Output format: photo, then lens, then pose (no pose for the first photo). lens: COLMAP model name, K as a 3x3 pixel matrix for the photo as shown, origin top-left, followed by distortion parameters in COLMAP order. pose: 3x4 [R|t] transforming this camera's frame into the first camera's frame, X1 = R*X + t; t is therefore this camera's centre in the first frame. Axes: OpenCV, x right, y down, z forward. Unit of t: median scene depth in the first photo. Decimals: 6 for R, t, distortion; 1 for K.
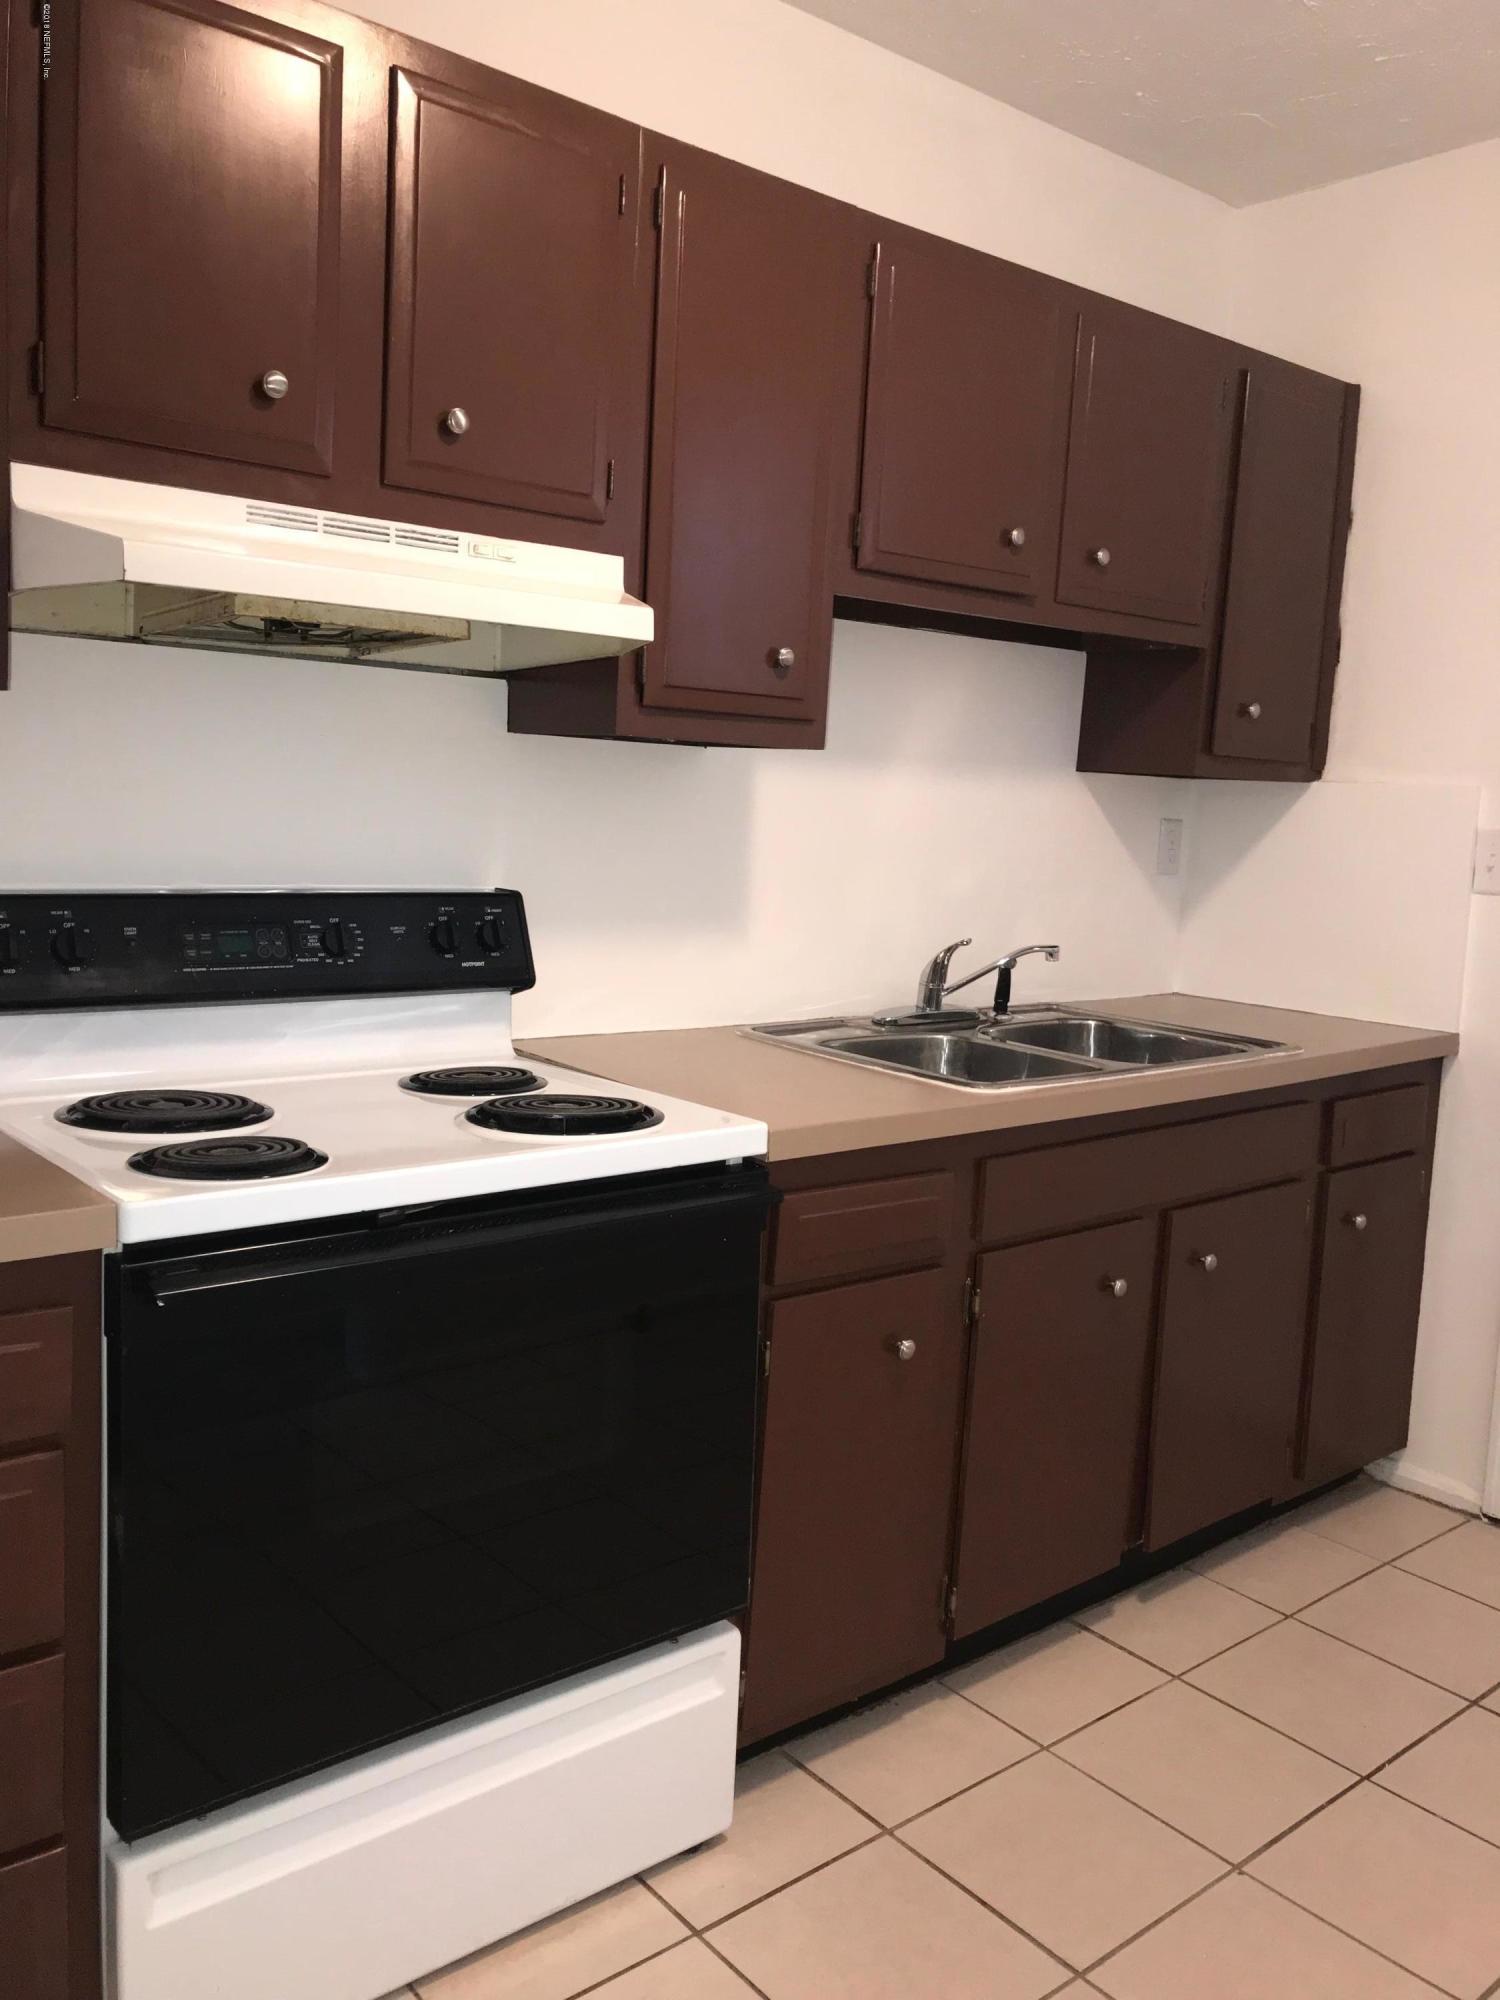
lens RADIAL K [[1642.5, 0, 750.0], [0, 1642.5, 1000.0], [0, 0, 1]] dist [0.032343, 0.000298]
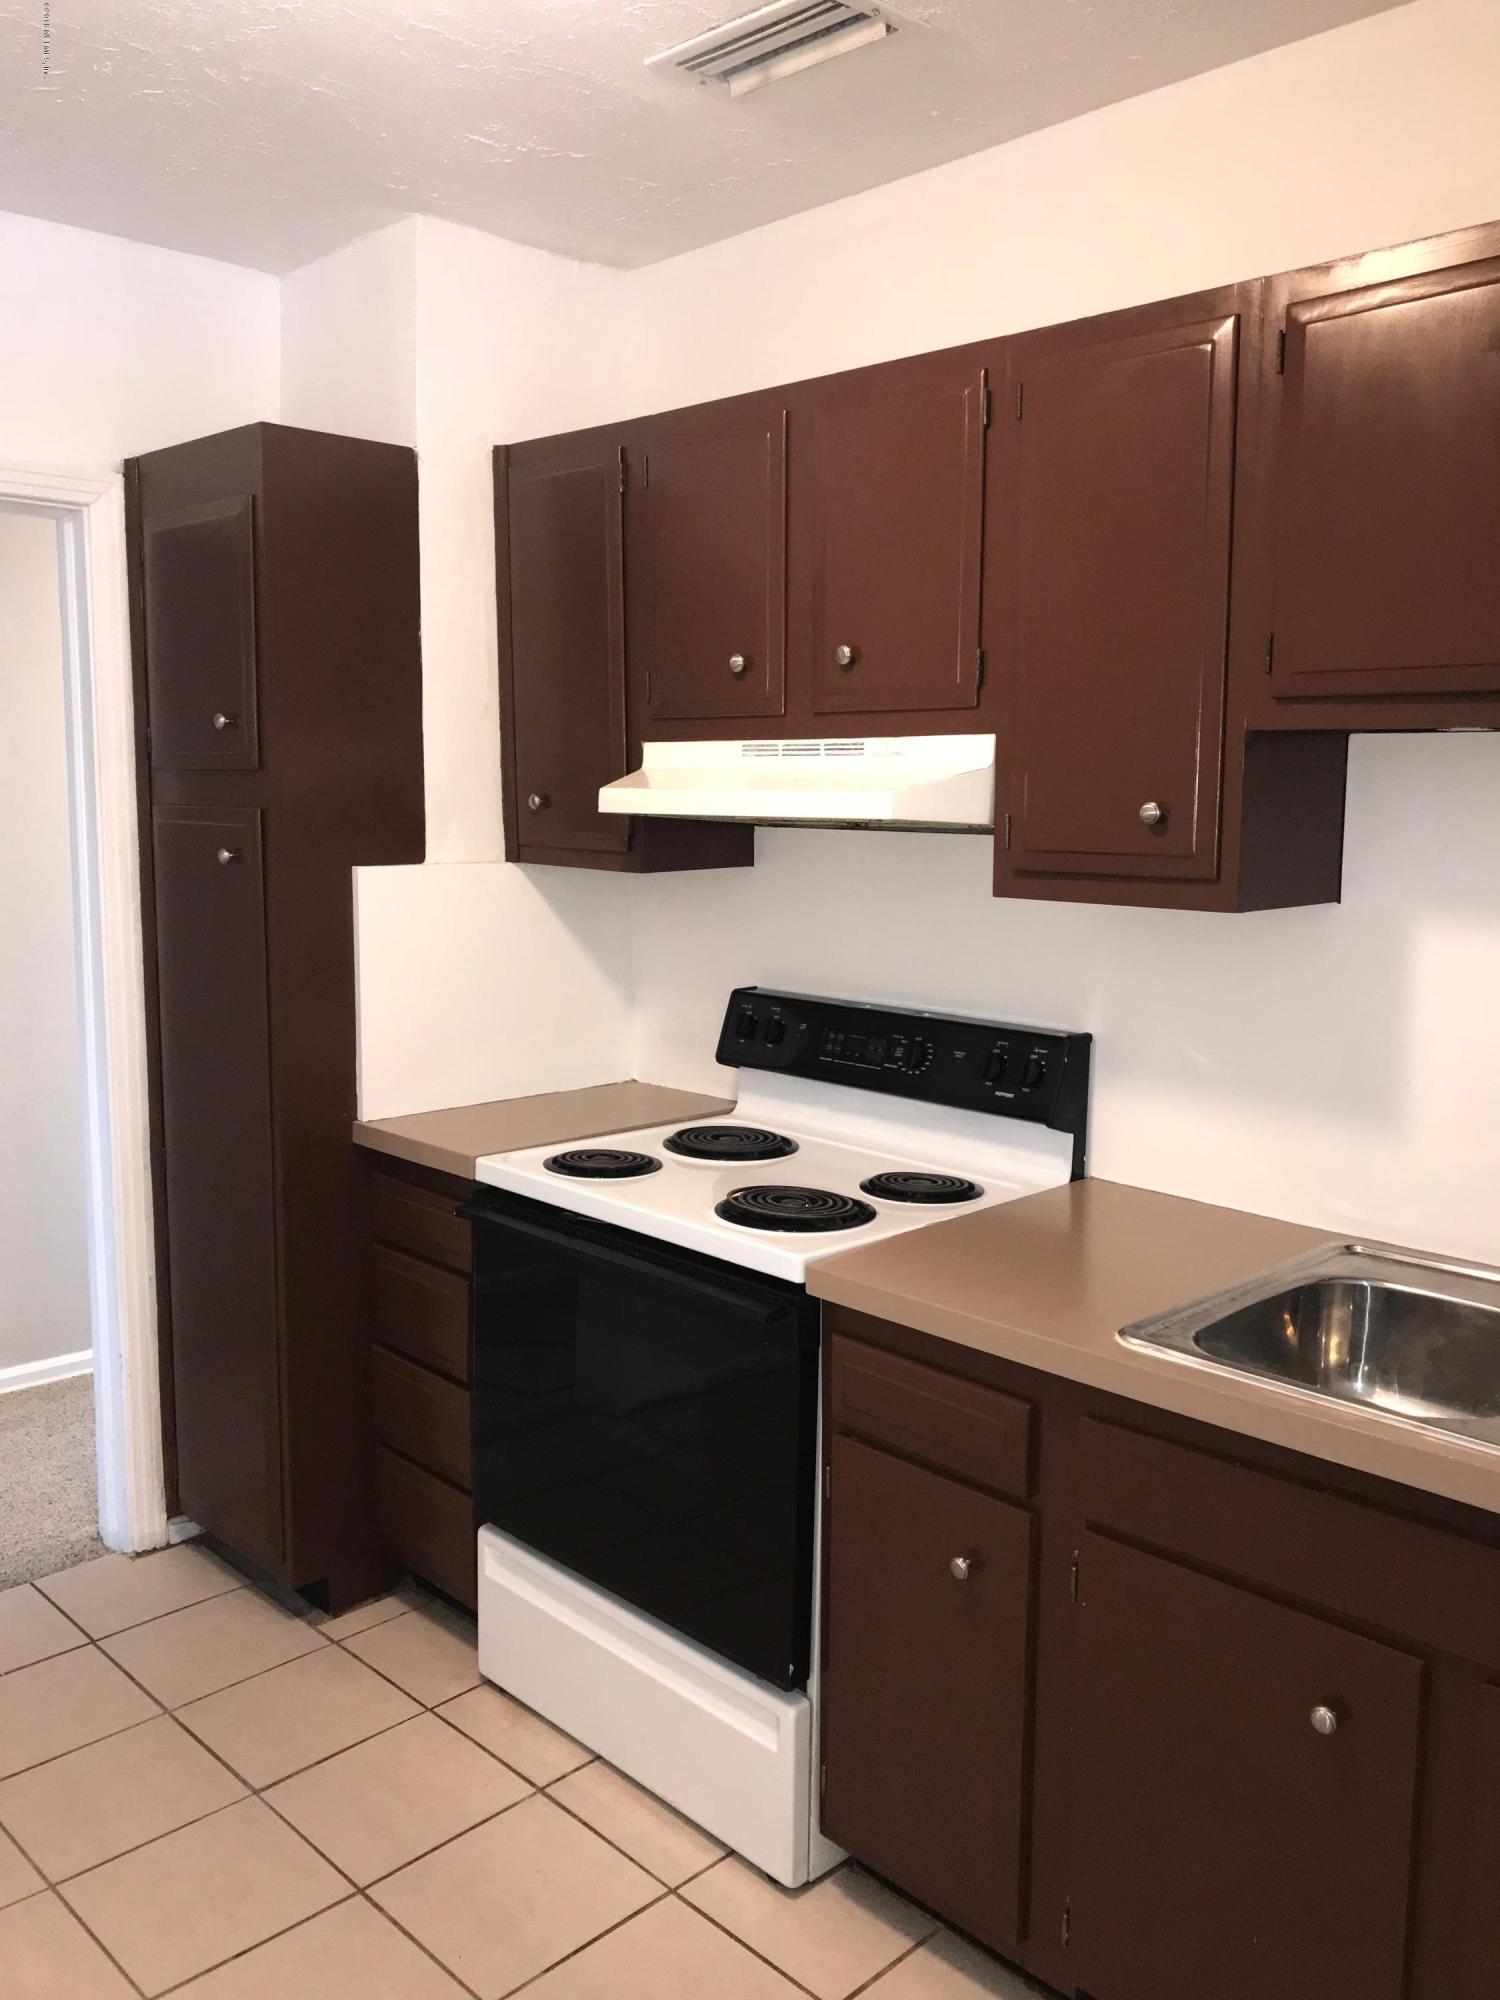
lens RADIAL K [[1621.1, 0, 756.4], [0, 1621.1, 1001.2], [0, 0, 1]] dist [0.128170, -0.210982]
pose [[0.071317, 0.090609, -0.993330, 0.983561], [-0.130783, 0.988118, 0.080744, -0.163213], [0.988843, 0.124152, 0.082320, 0.781309]]
